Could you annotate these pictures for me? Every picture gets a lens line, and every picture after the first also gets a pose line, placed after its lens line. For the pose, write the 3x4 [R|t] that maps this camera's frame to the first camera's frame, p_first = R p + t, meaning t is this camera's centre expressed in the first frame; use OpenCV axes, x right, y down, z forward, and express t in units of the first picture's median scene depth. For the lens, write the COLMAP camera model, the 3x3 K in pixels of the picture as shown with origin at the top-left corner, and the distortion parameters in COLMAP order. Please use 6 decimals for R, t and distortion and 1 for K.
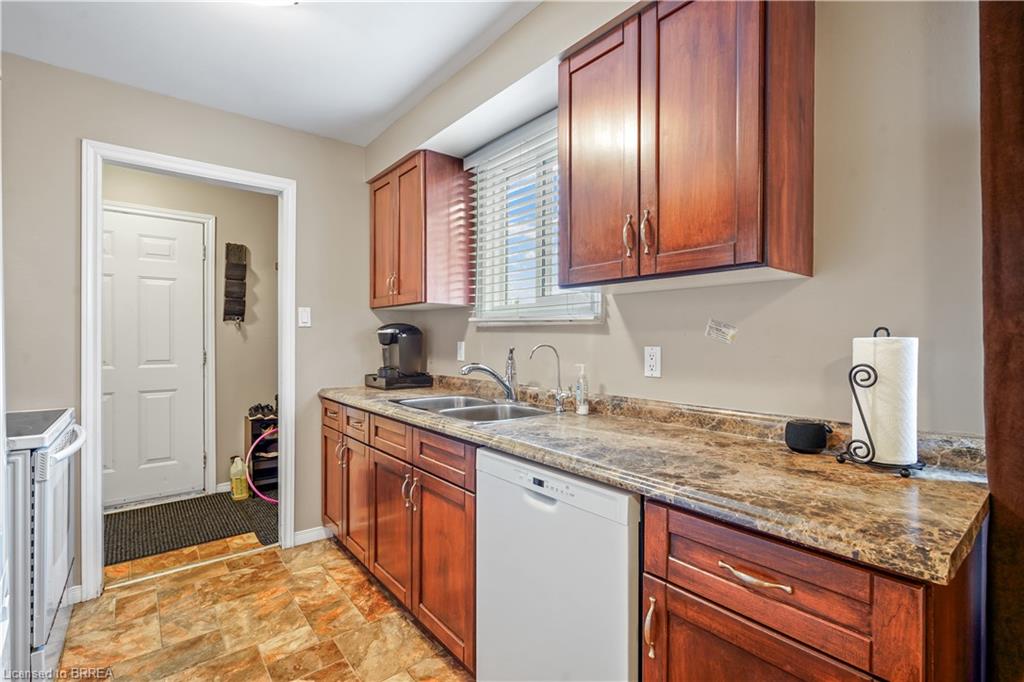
lens RADIAL K [[462.5, 0, 512.0], [0, 462.5, 341.0], [0, 0, 1]] dist [0.000572, -0.000048]
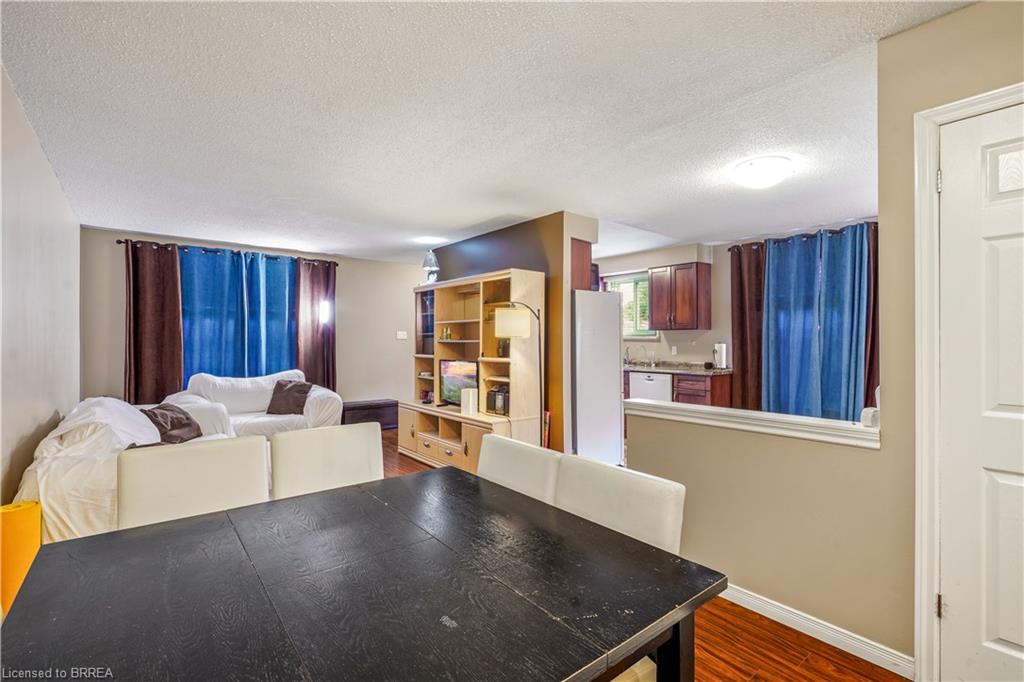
lens RADIAL K [[466.9, 0, 529.8], [0, 466.9, 343.1], [0, 0, 1]] dist [0.000103, -0.000018]
pose [[0.999932, -0.001822, 0.011545, -0.636458], [0.001882, 0.999985, -0.005128, 0.002525], [-0.011536, 0.005150, 0.999920, -1.937929]]
